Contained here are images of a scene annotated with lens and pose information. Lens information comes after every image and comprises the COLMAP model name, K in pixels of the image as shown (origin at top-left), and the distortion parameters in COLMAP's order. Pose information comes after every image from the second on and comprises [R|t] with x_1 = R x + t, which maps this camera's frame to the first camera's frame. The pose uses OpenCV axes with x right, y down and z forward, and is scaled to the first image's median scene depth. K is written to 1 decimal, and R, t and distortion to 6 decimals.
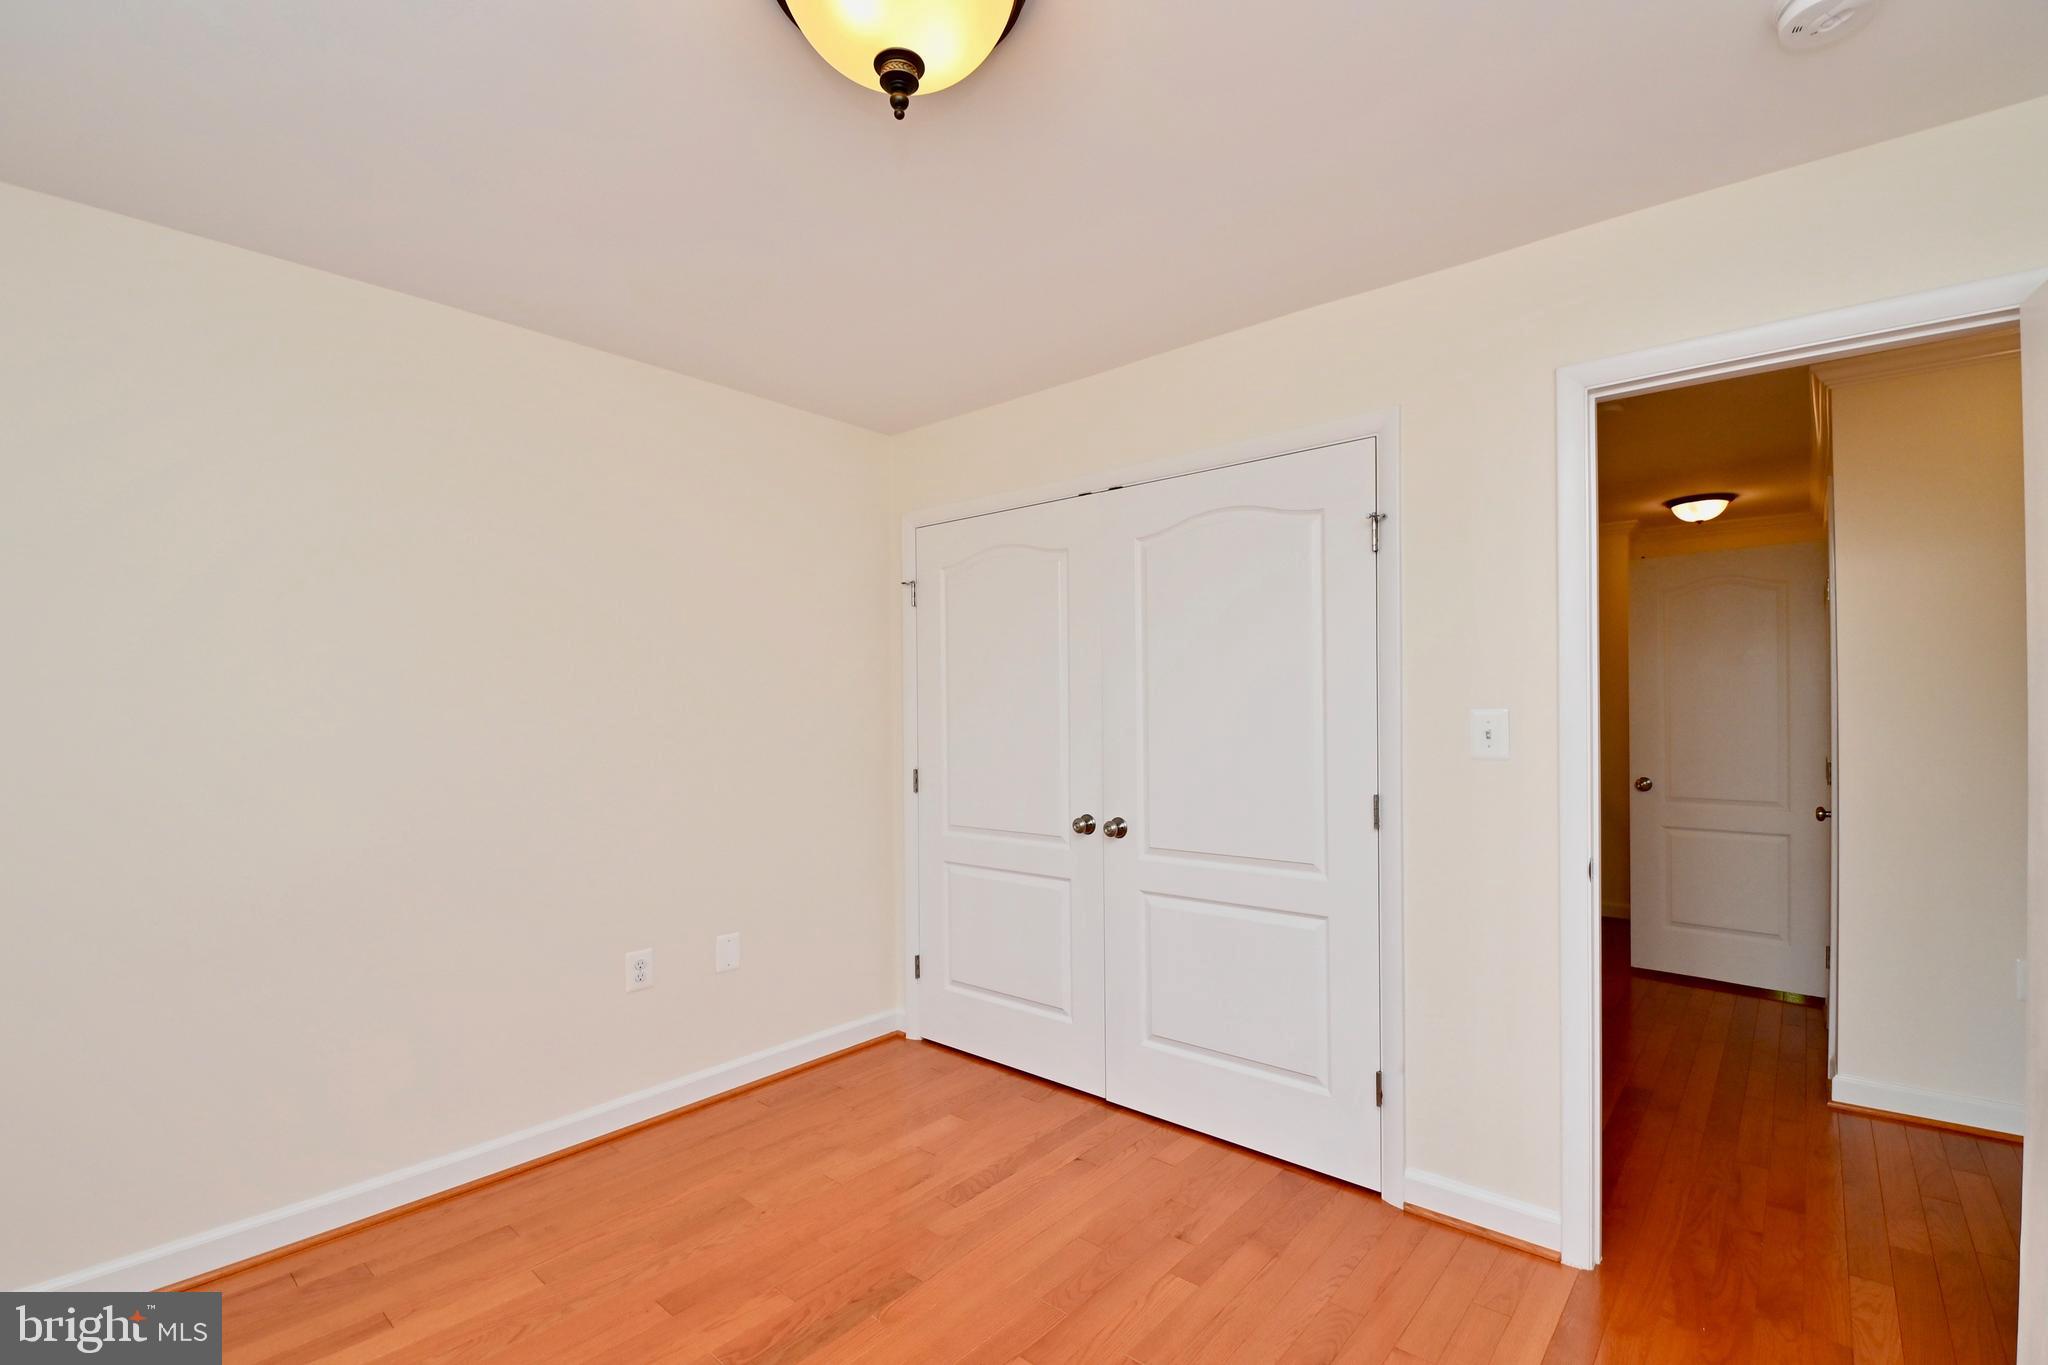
lens RADIAL K [[899.4, 0, 1039.0], [0, 899.4, 715.3], [0, 0, 1]] dist [0.015080, -0.020859]
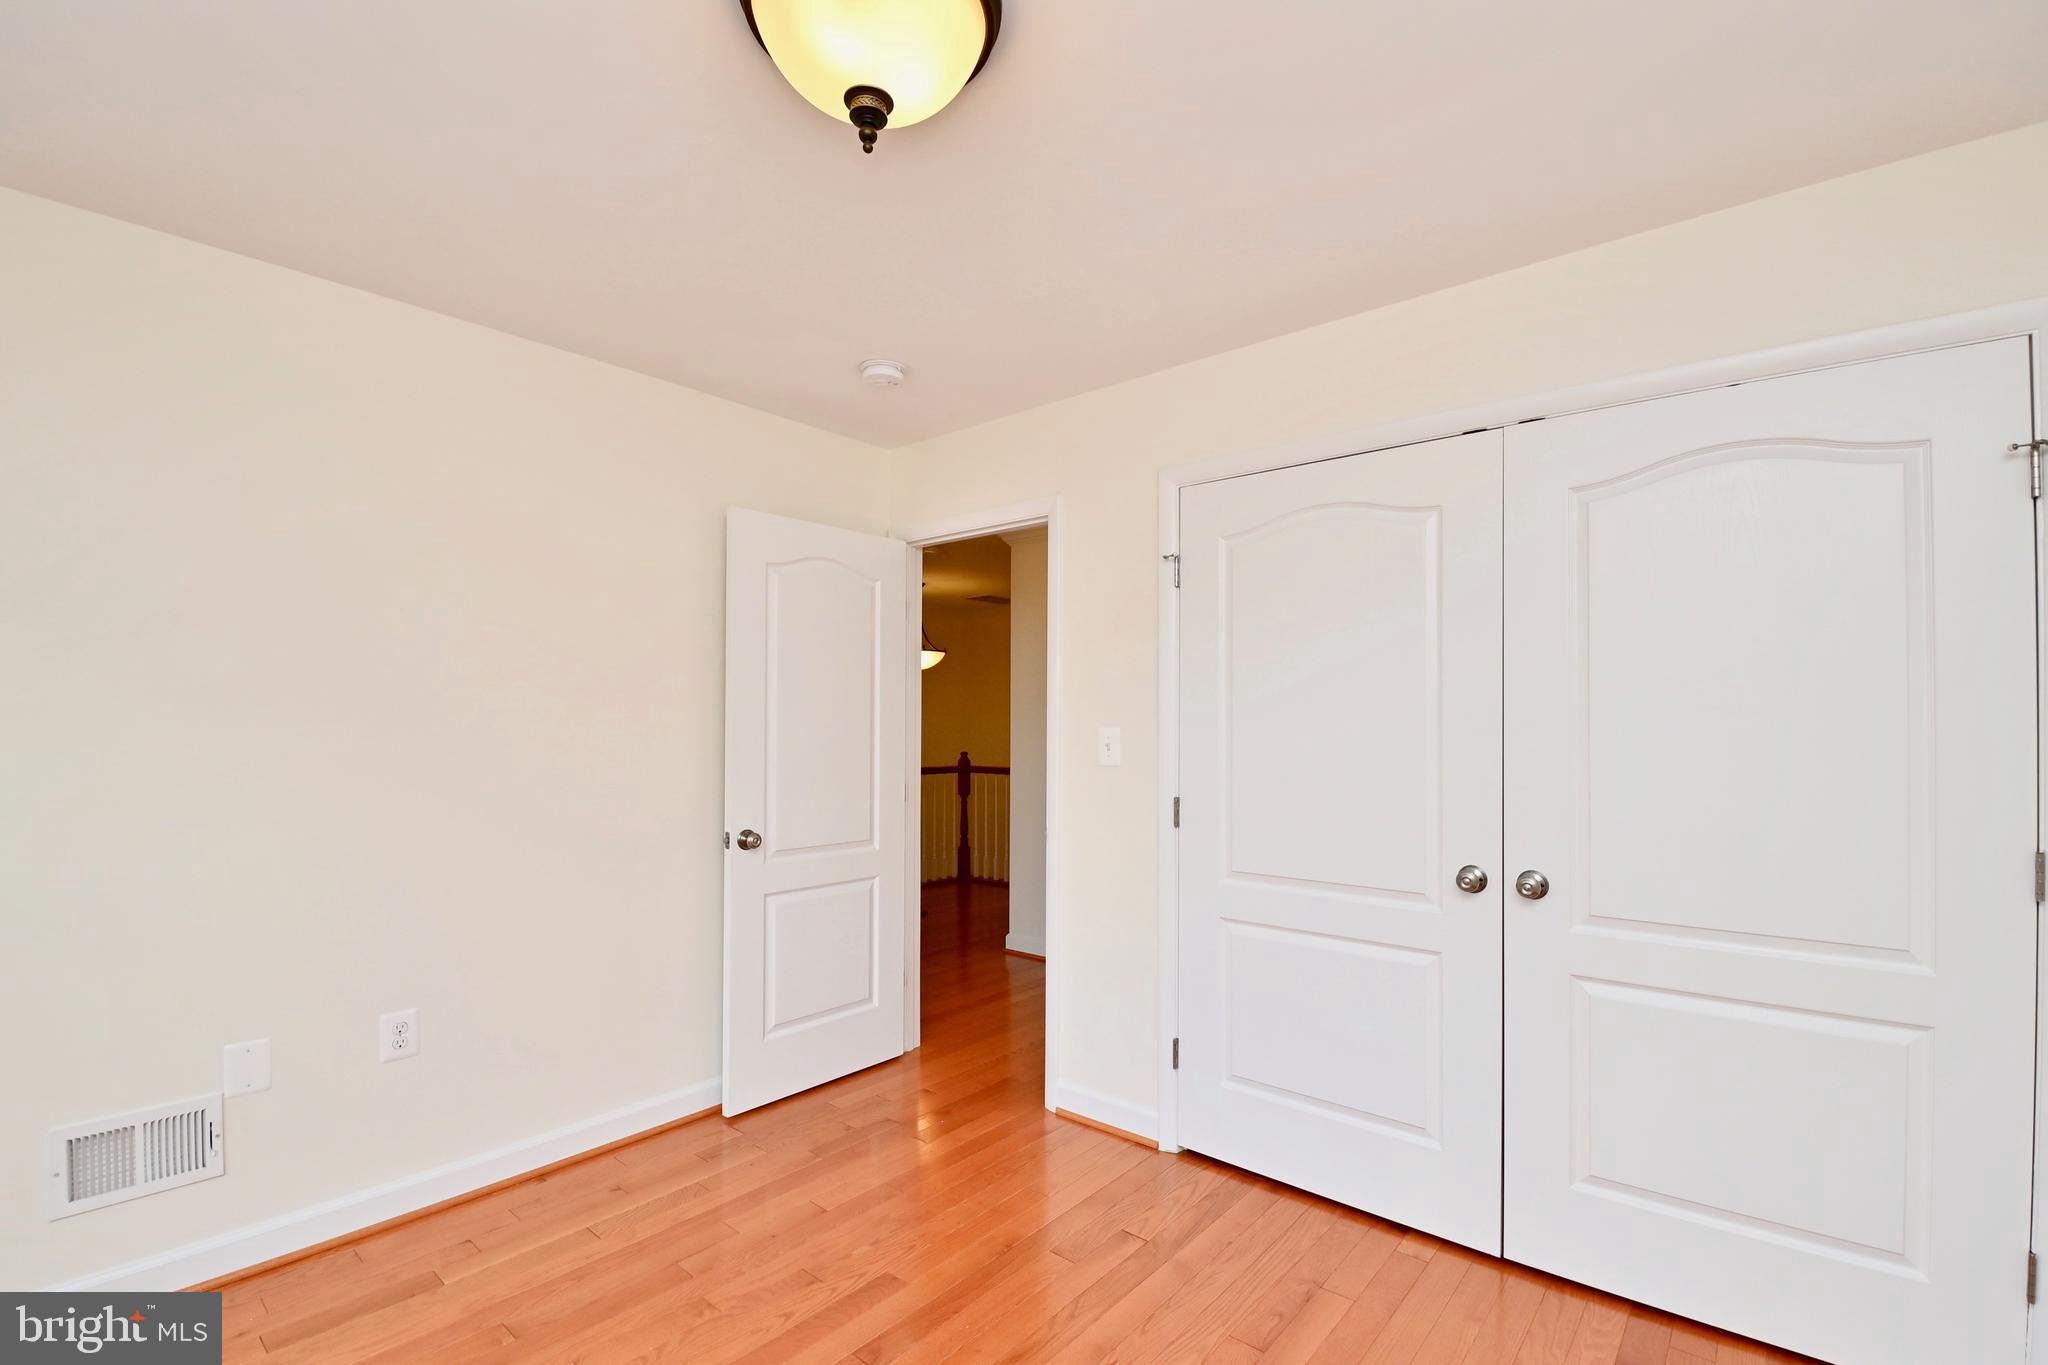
lens RADIAL K [[905.5, 0, 1038.7], [0, 905.5, 710.9], [0, 0, 1]] dist [0.017907, -0.021725]
pose [[0.999912, 0.010549, 0.008000, -0.262403], [-0.010411, 0.999800, -0.017104, 0.000141], [-0.008179, 0.017019, 0.999822, 0.219468]]
